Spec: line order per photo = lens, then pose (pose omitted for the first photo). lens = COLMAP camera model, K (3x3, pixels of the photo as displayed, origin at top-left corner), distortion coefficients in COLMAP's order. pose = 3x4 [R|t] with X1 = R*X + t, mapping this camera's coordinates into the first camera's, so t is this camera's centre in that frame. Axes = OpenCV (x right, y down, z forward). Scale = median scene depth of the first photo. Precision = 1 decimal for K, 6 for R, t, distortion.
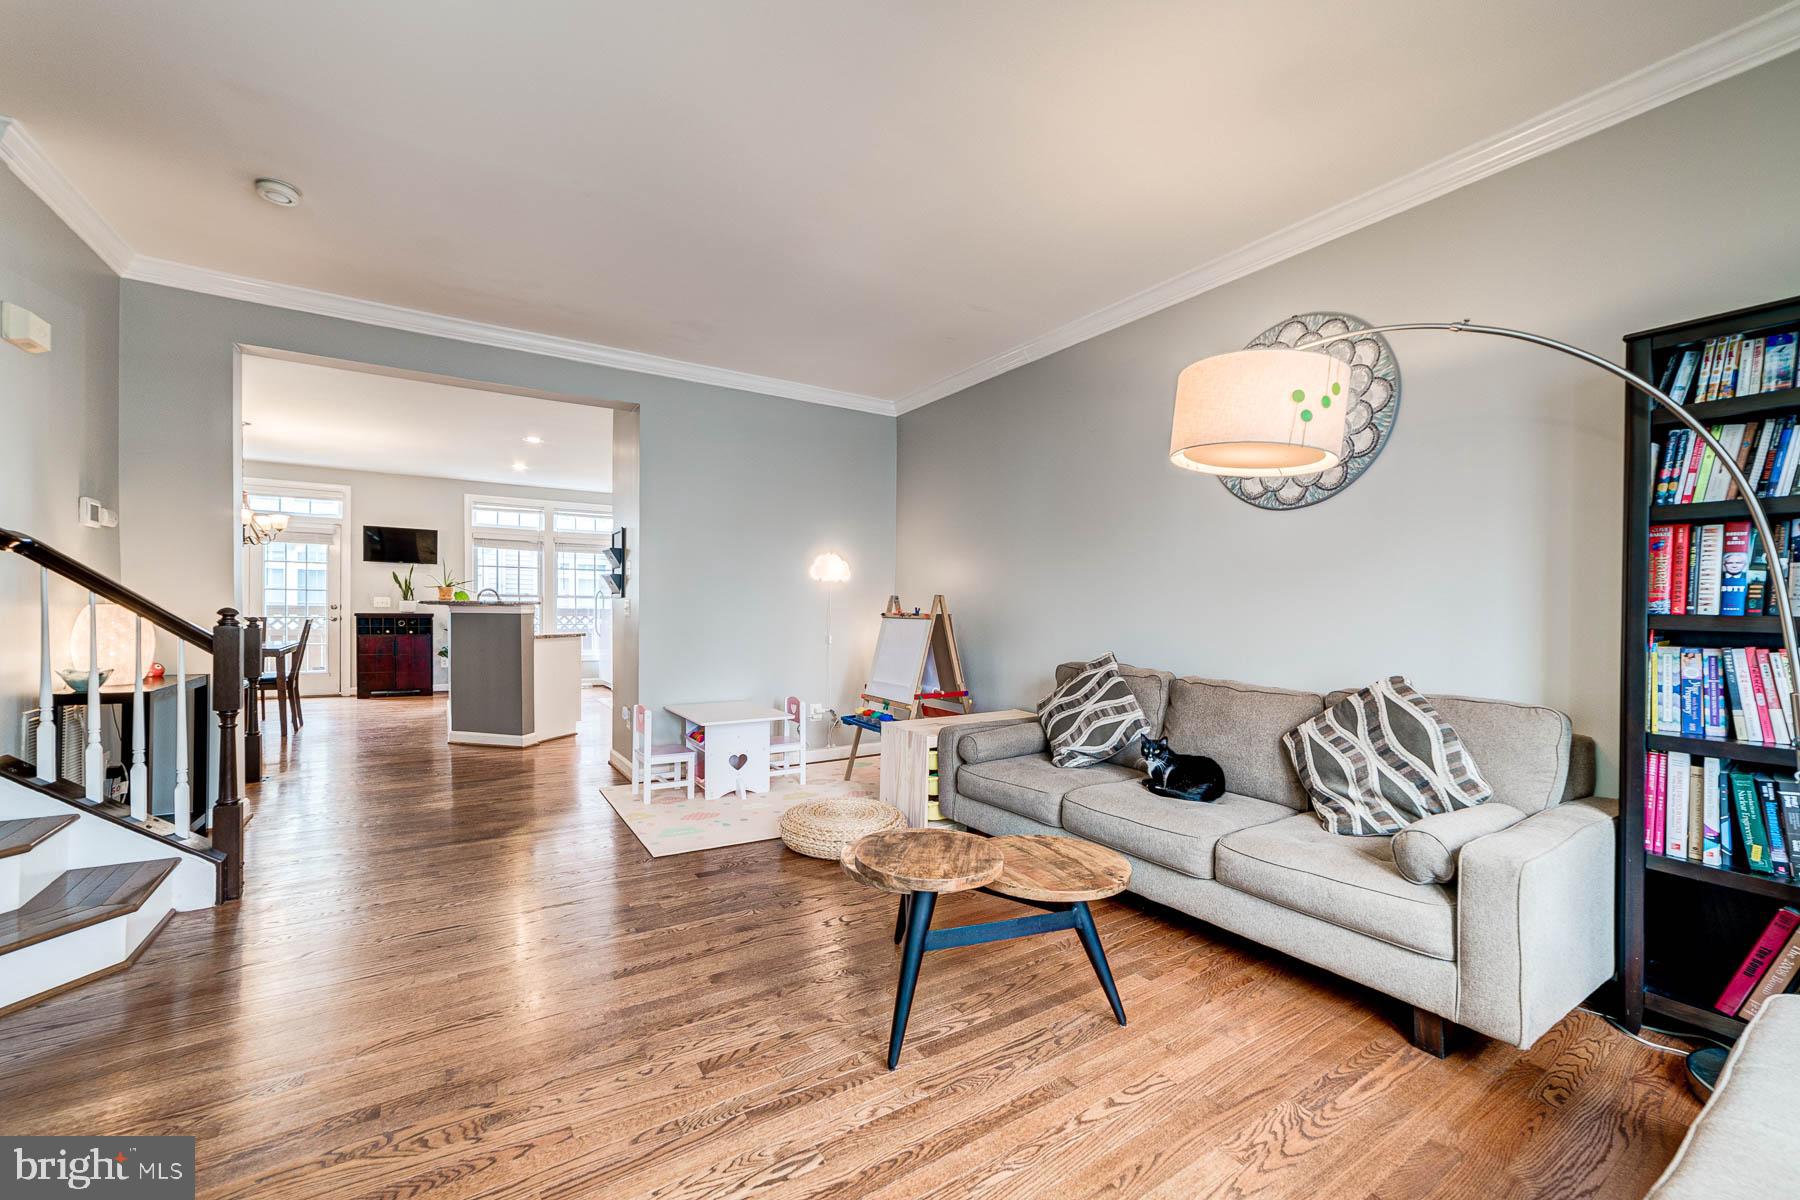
lens RADIAL K [[708.4, 0, 886.2], [0, 708.4, 625.4], [0, 0, 1]] dist [-0.024935, 0.011511]
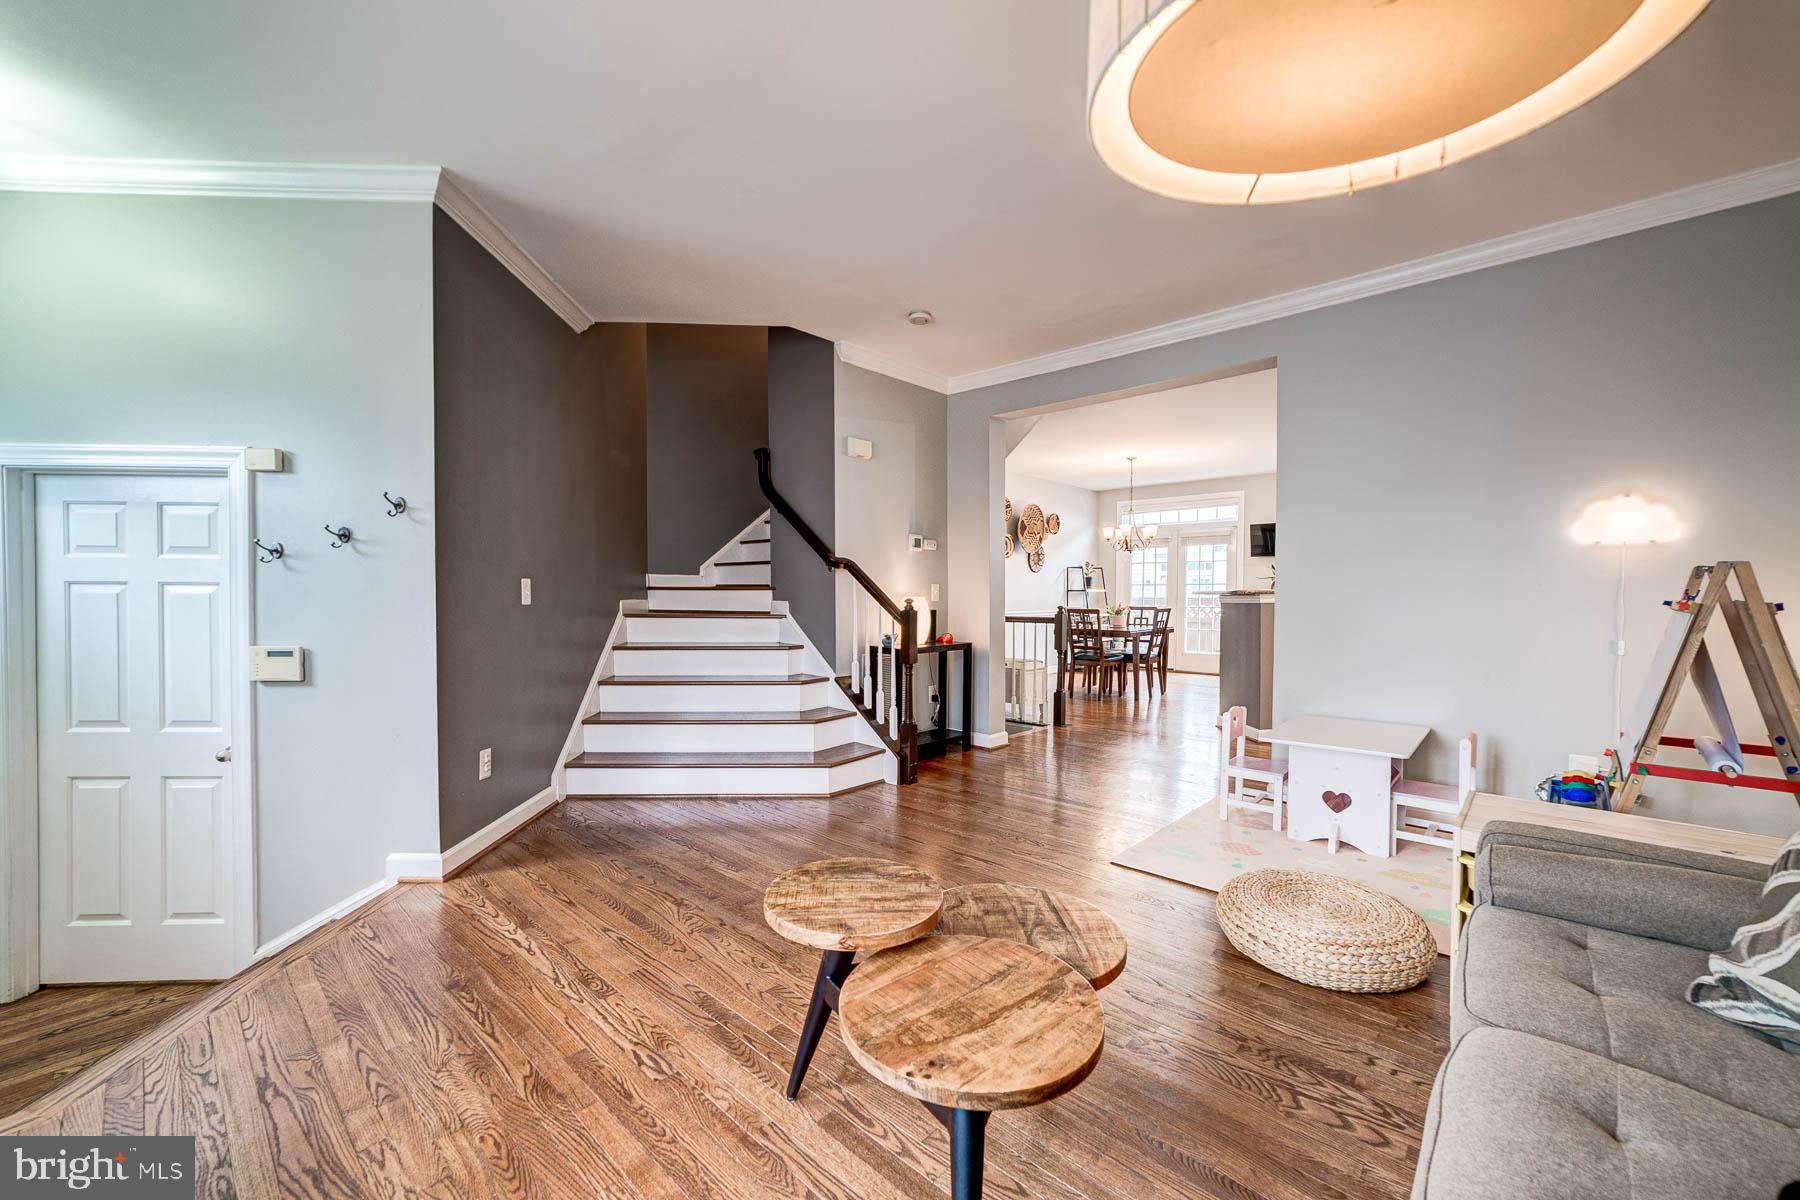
lens RADIAL K [[708.4, 0, 909.3], [0, 708.4, 611.0], [0, 0, 1]] dist [-0.024935, 0.011511]
pose [[0.261408, 0.010023, -0.965176, 0.583234], [-0.017458, 0.999832, 0.005654, -0.005224], [0.965071, 0.015372, 0.261539, 0.571449]]
